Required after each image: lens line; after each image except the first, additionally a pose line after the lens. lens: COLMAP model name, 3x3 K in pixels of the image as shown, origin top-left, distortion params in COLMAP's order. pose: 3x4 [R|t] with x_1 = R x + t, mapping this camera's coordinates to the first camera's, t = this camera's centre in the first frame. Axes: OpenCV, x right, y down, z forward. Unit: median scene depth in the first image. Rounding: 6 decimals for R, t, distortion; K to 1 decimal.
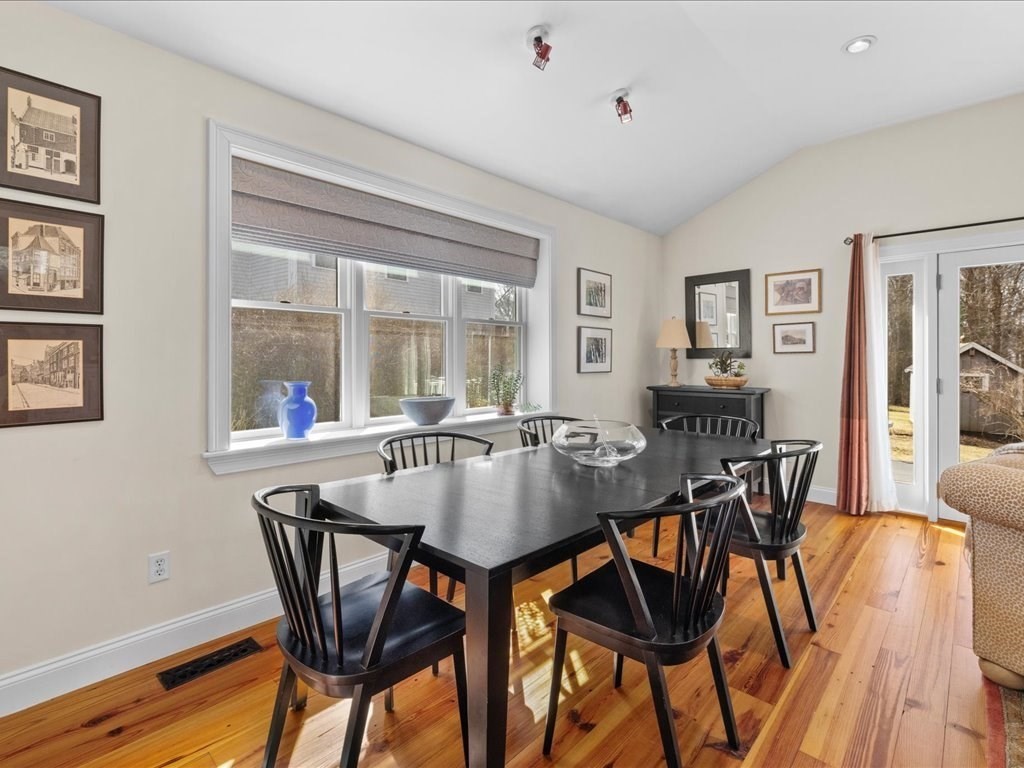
lens RADIAL K [[481.6, 0, 504.1], [0, 481.6, 348.9], [0, 0, 1]] dist [0.001178, 0.000026]
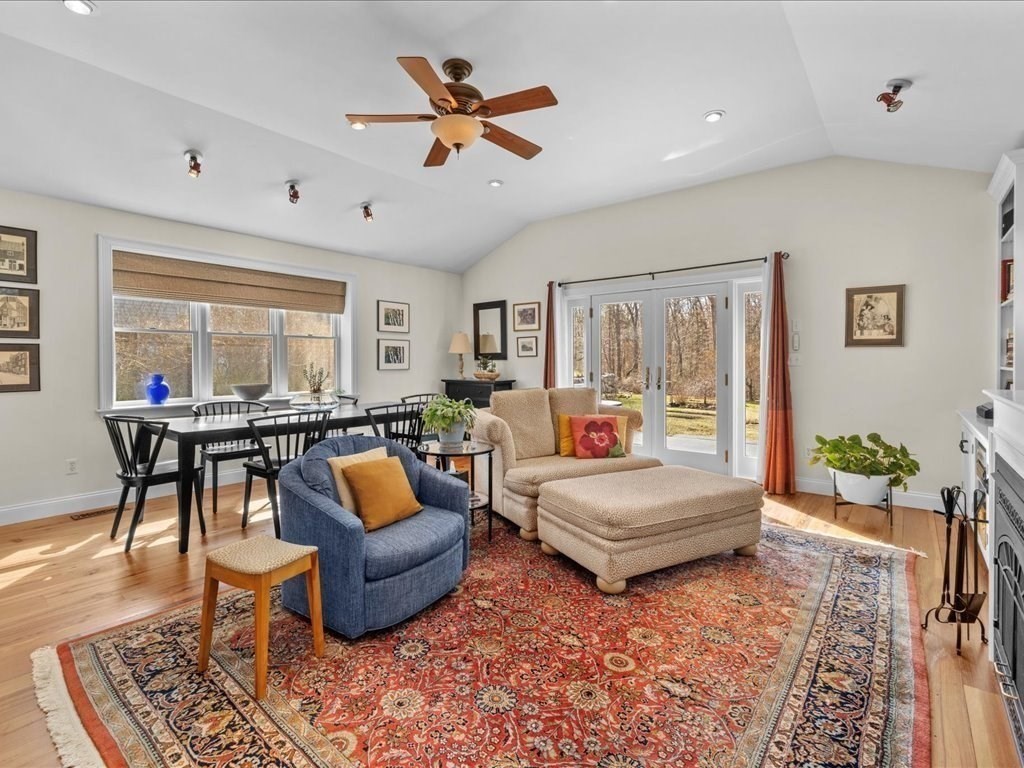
lens RADIAL K [[485.0, 0, 512.7], [0, 485.0, 357.9], [0, 0, 1]] dist [-0.000376, -0.000133]
pose [[0.995953, -0.001939, 0.089853, 0.593313], [0.000778, 0.999916, 0.012952, -0.009582], [-0.089870, -0.012830, 0.995871, -0.742486]]
